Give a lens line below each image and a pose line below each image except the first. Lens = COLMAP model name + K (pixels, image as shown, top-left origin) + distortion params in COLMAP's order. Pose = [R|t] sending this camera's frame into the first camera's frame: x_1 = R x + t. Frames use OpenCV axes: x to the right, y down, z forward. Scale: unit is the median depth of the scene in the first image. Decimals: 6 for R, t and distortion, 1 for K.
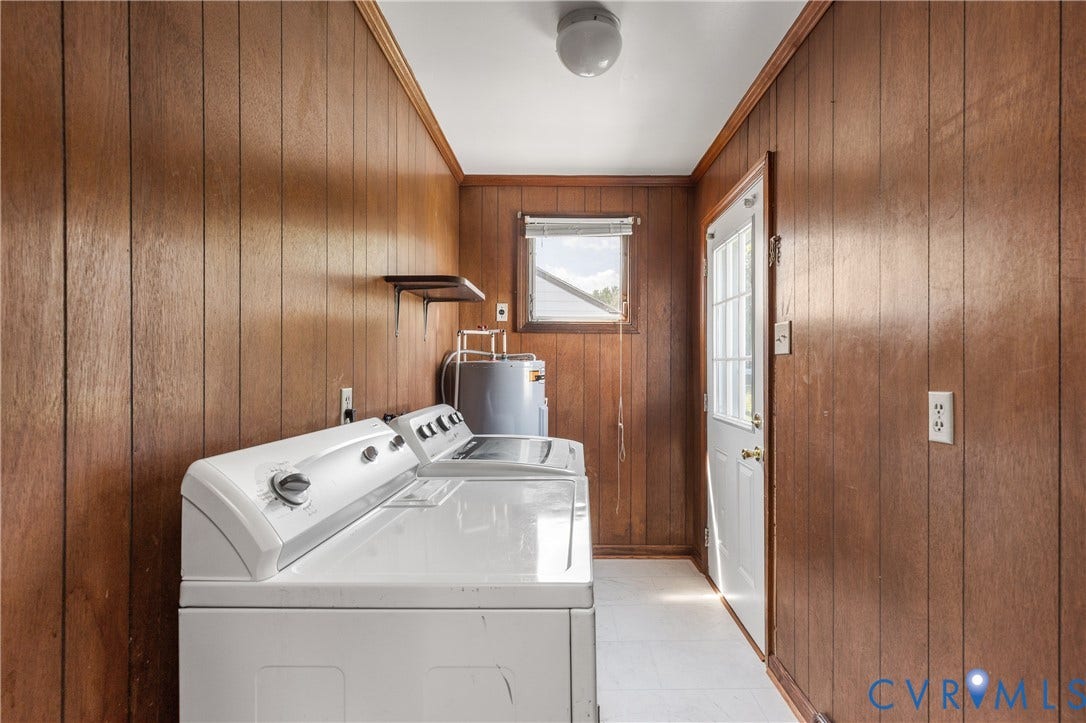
lens RADIAL K [[521.0, 0, 553.9], [0, 521.0, 363.8], [0, 0, 1]] dist [0.001541, -0.000399]
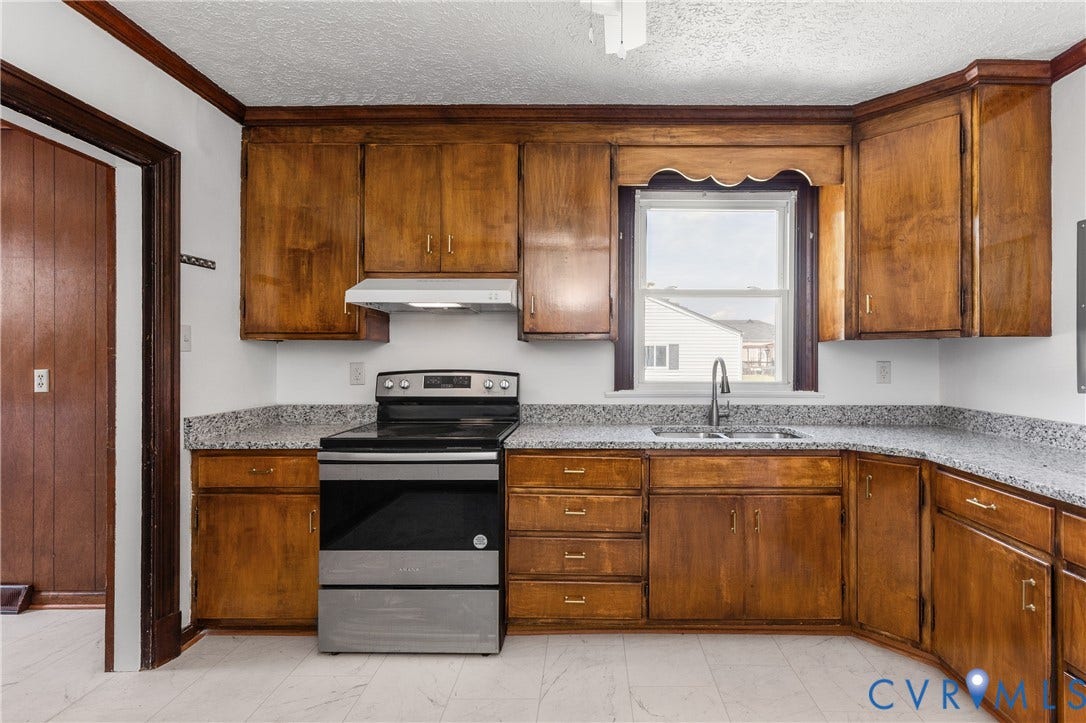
lens RADIAL K [[490.6, 0, 580.8], [0, 490.6, 354.1], [0, 0, 1]] dist [0.007436, -0.002936]
pose [[0.001051, 0.006696, 0.999977, -0.507290], [-0.003250, 0.999972, -0.006692, -0.001581], [-0.999994, -0.003243, 0.001073, -0.484849]]
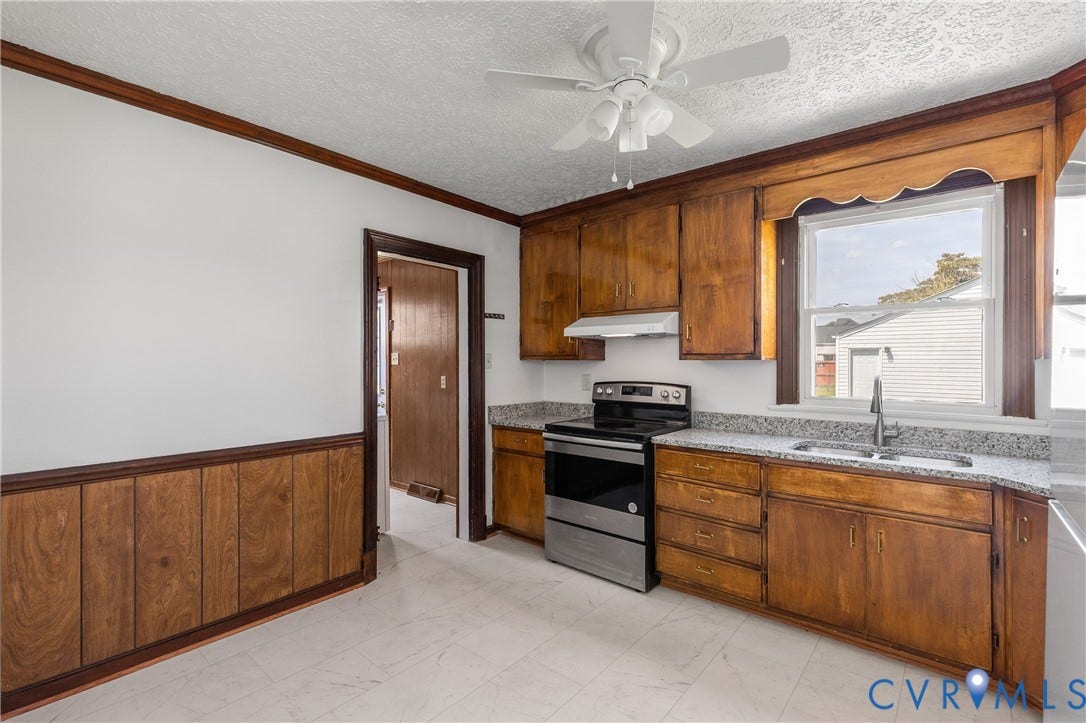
lens RADIAL K [[490.6, 0, 547.7], [0, 490.6, 355.6], [0, 0, 1]] dist [0.007436, -0.002936]
pose [[0.641877, 0.005541, 0.766788, -0.644922], [0.000839, 0.999968, -0.007928, -0.028922], [-0.766807, 0.005732, 0.641852, -0.802934]]
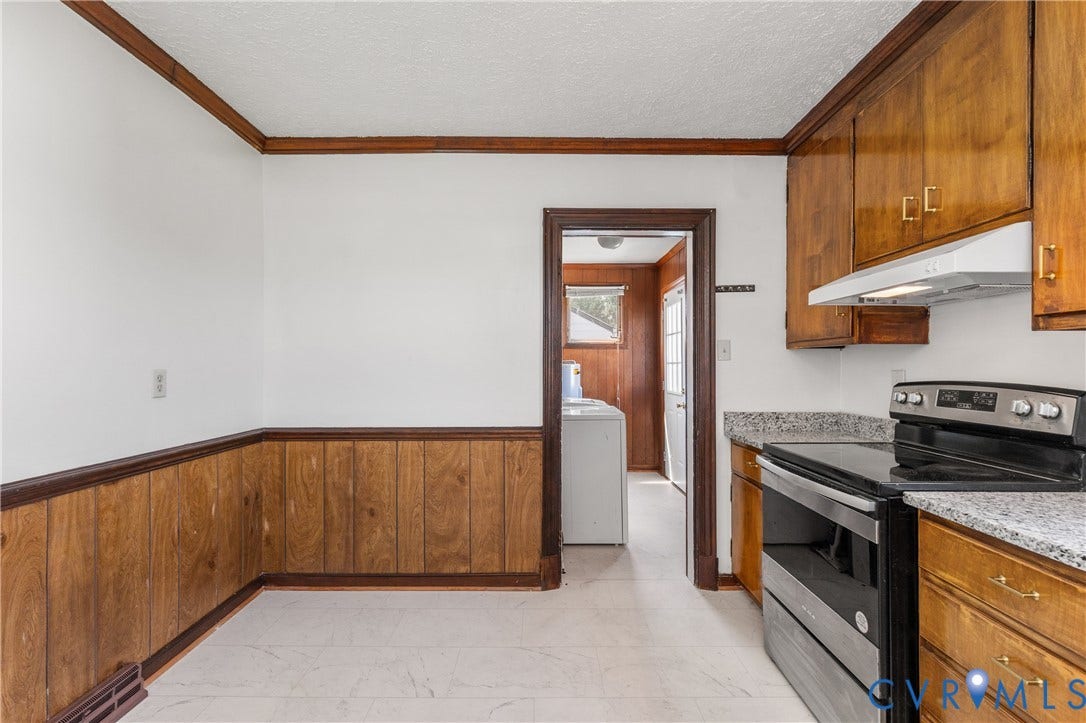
lens RADIAL K [[490.6, 0, 538.5], [0, 490.6, 364.1], [0, 0, 1]] dist [0.007436, -0.002936]
pose [[0.999988, -0.004913, 0.000715, -0.169903], [0.004916, 0.999982, -0.003407, -0.000103], [-0.000698, 0.003411, 0.999994, -0.805890]]
